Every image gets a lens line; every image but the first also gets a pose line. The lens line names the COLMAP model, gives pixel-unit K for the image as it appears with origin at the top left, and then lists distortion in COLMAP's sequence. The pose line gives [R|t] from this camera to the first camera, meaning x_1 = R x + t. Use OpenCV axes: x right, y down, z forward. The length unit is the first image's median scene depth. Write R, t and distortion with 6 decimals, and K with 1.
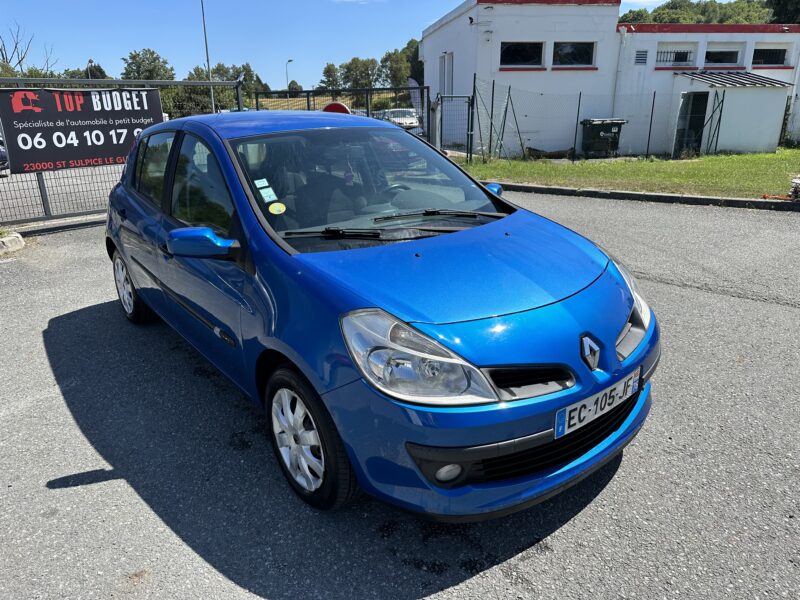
lens RADIAL K [[551.8, 0, 392.1], [0, 551.8, 299.1], [0, 0, 1]] dist [0.011694, -0.018629]
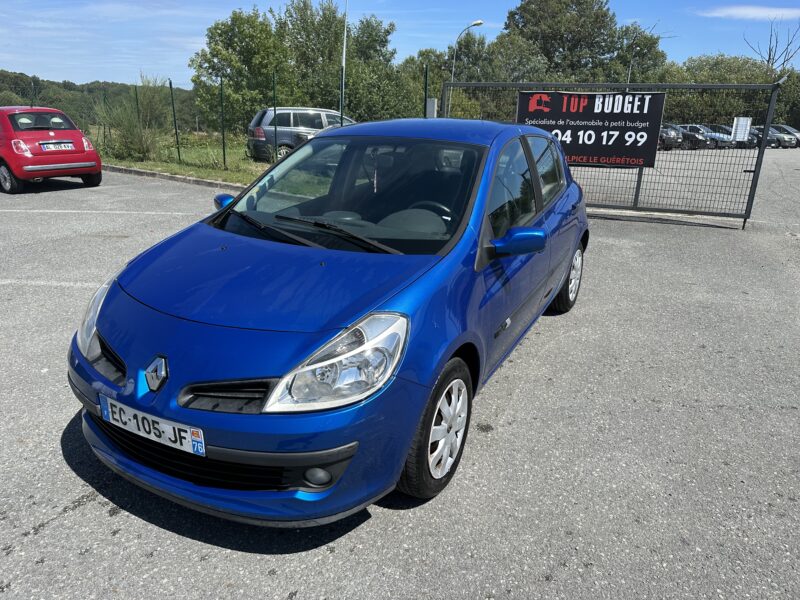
lens RADIAL K [[551.8, 0, 401.2], [0, 551.8, 299.1], [0, 0, 1]] dist [0.011694, -0.018629]
pose [[0.443812, 0.319476, -0.837237, 0.311598], [-0.320789, 0.929017, 0.184450, -0.079851], [0.836735, 0.186715, 0.514793, 0.195046]]
